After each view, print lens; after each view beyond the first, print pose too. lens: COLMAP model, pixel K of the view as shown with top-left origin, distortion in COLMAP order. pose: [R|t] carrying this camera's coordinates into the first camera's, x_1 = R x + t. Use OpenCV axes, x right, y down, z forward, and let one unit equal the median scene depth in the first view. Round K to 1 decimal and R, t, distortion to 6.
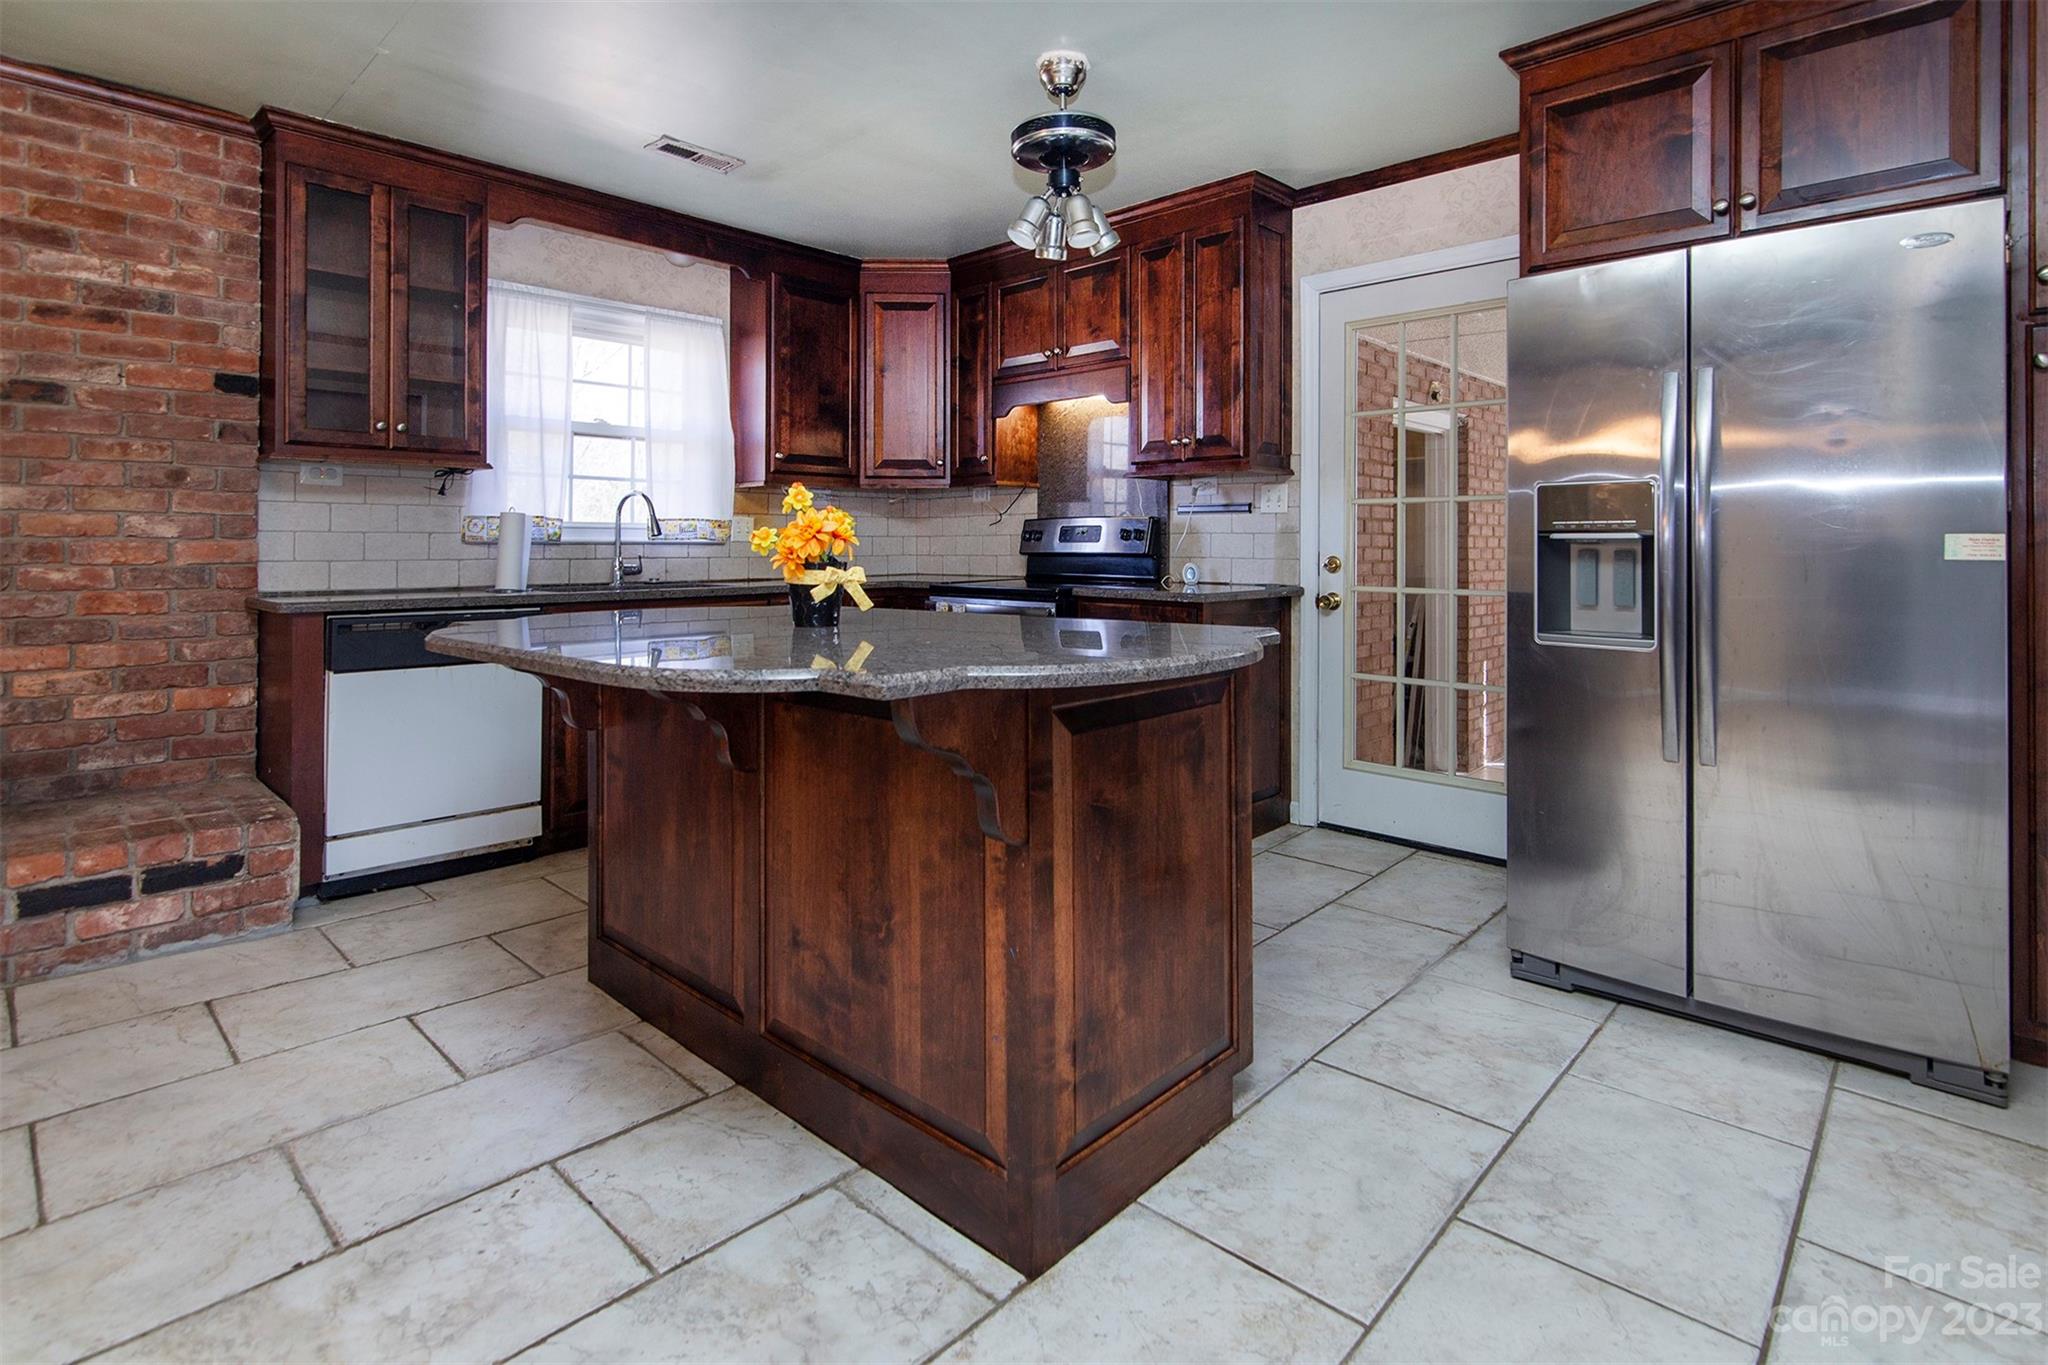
lens RADIAL K [[990.4, 0, 1037.3], [0, 990.4, 536.2], [0, 0, 1]] dist [0.000348, -0.000799]
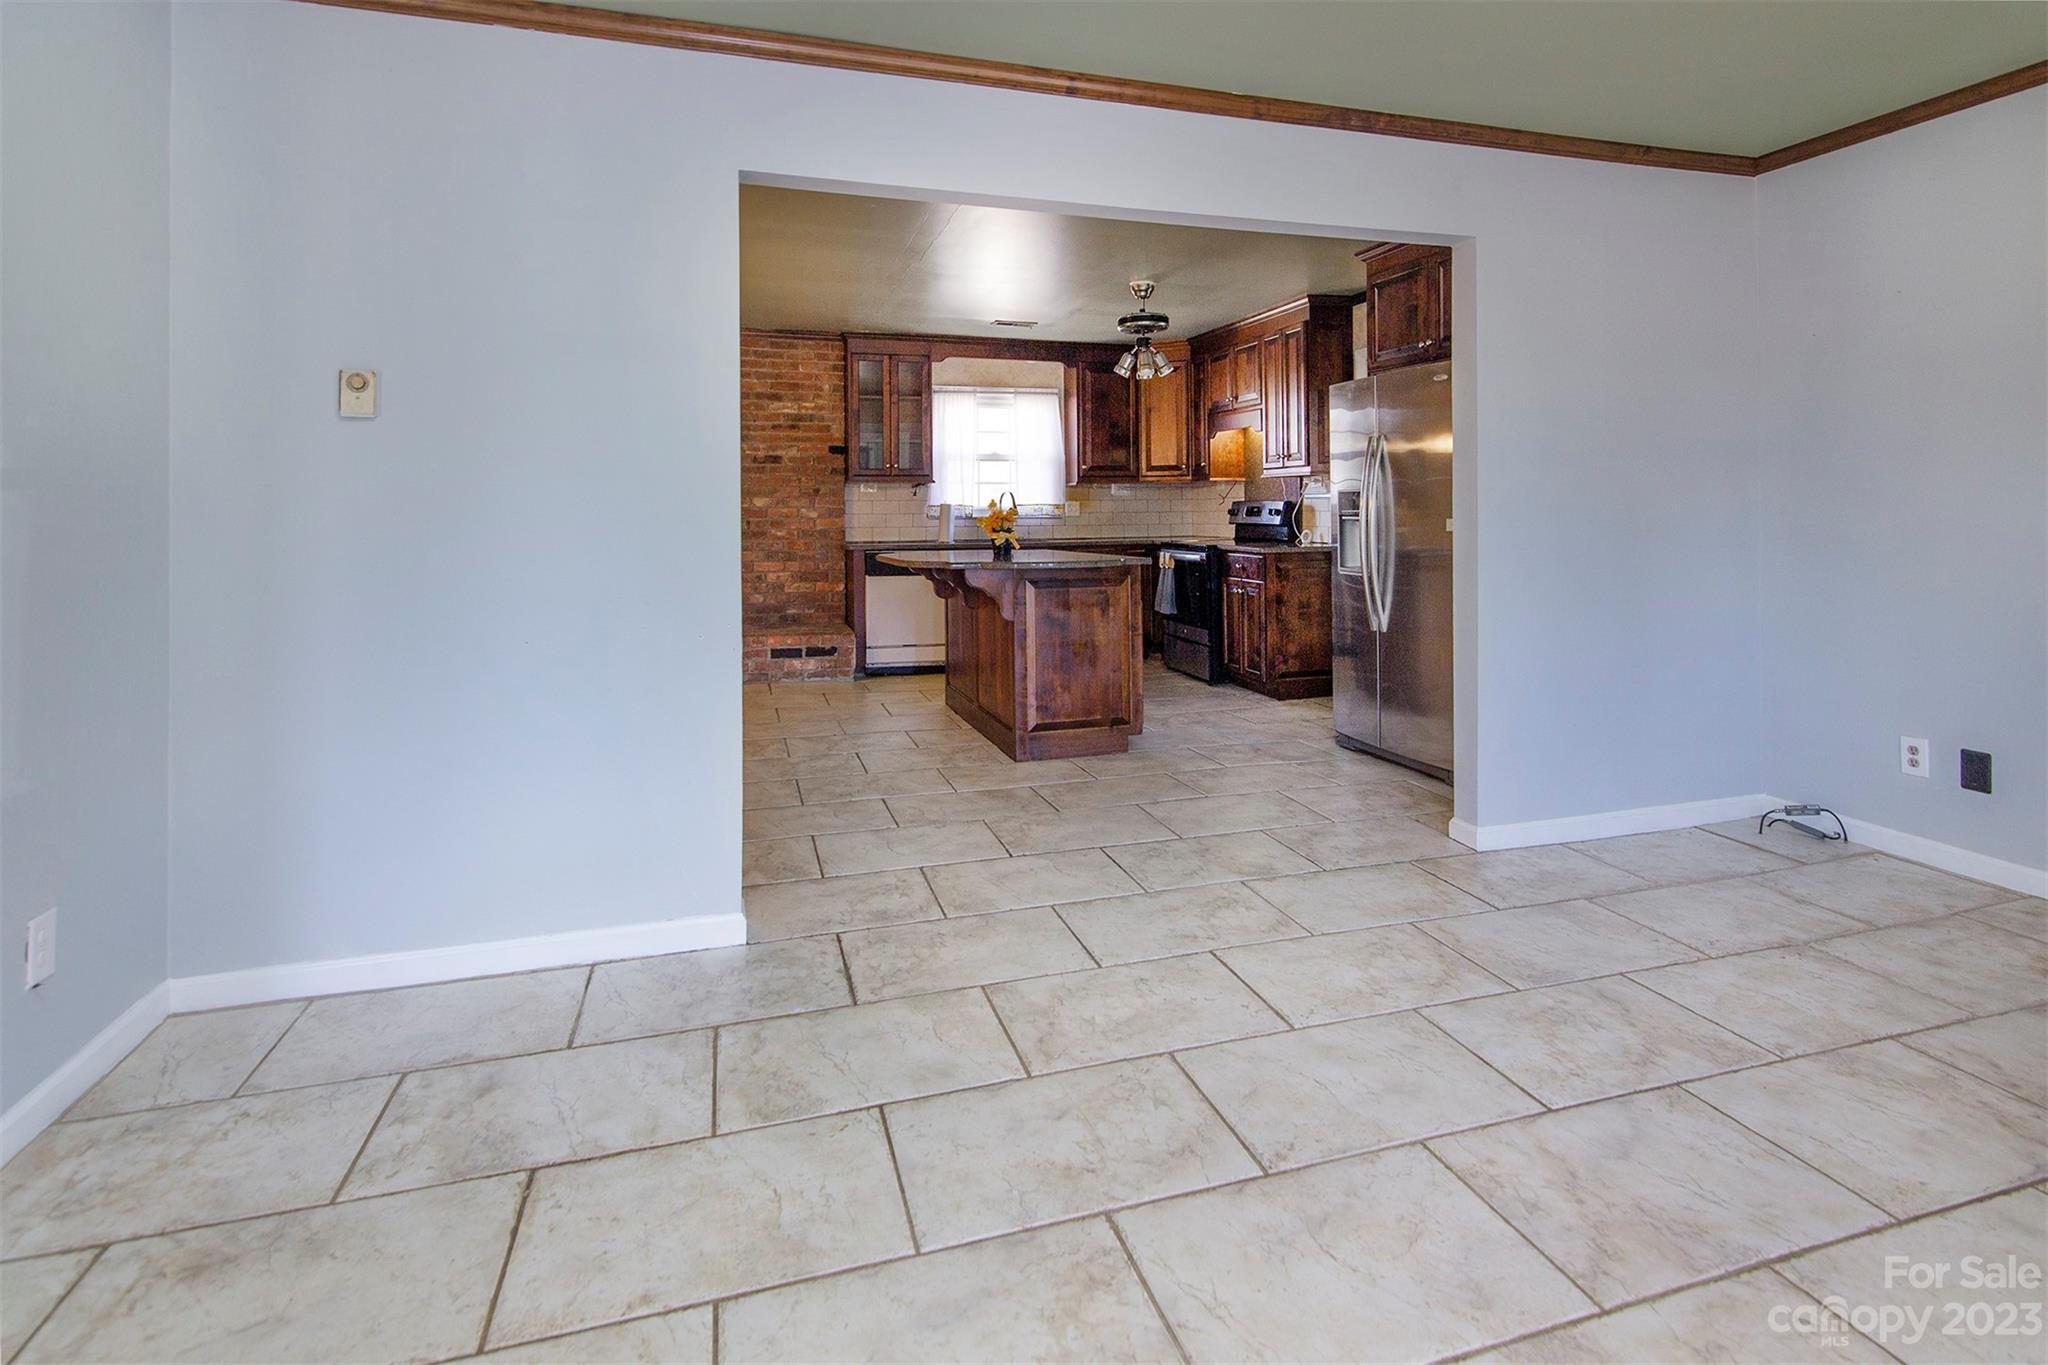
lens RADIAL K [[990.4, 0, 1031.9], [0, 990.4, 506.6], [0, 0, 1]] dist [0.000348, -0.000799]
pose [[0.864659, -0.006748, -0.502314, 0.745149], [0.010466, 0.999935, 0.004583, -0.029586], [0.502250, -0.009220, 0.864673, -0.767512]]
